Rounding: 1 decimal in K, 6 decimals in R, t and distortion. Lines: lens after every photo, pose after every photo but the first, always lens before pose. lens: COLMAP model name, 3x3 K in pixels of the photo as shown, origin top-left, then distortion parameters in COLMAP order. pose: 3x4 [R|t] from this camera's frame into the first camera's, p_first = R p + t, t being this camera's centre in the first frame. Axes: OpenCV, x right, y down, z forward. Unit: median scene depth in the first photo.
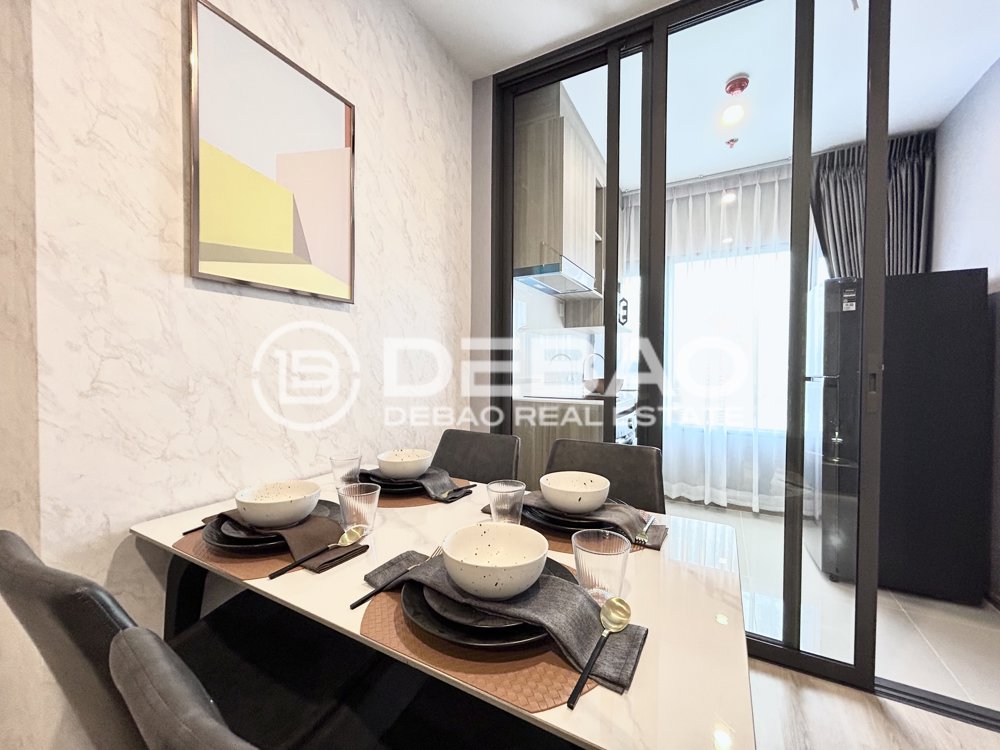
lens RADIAL K [[405.4, 0, 502.7], [0, 405.4, 375.6], [0, 0, 1]] dist [0.000211, 0.000040]
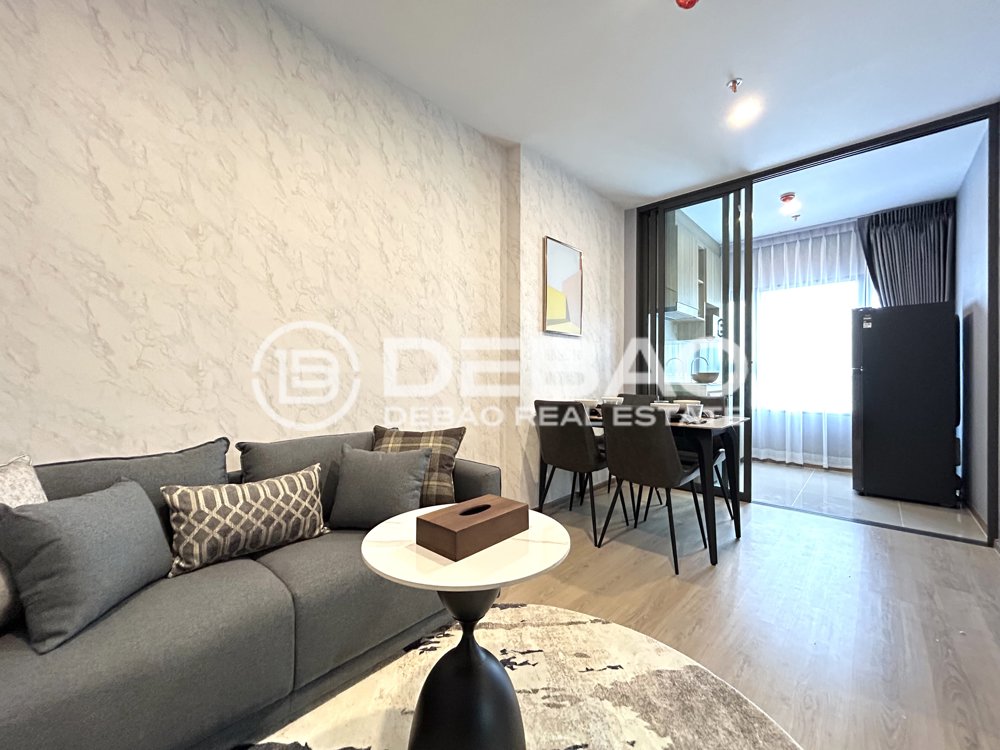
lens RADIAL K [[405.4, 0, 500.8], [0, 405.4, 376.9], [0, 0, 1]] dist [0.000211, 0.000040]
pose [[0.969710, -0.003957, -0.244228, -0.134959], [-0.000273, 0.999851, -0.017284, 0.049824], [0.244260, 0.016827, 0.969564, -0.711351]]
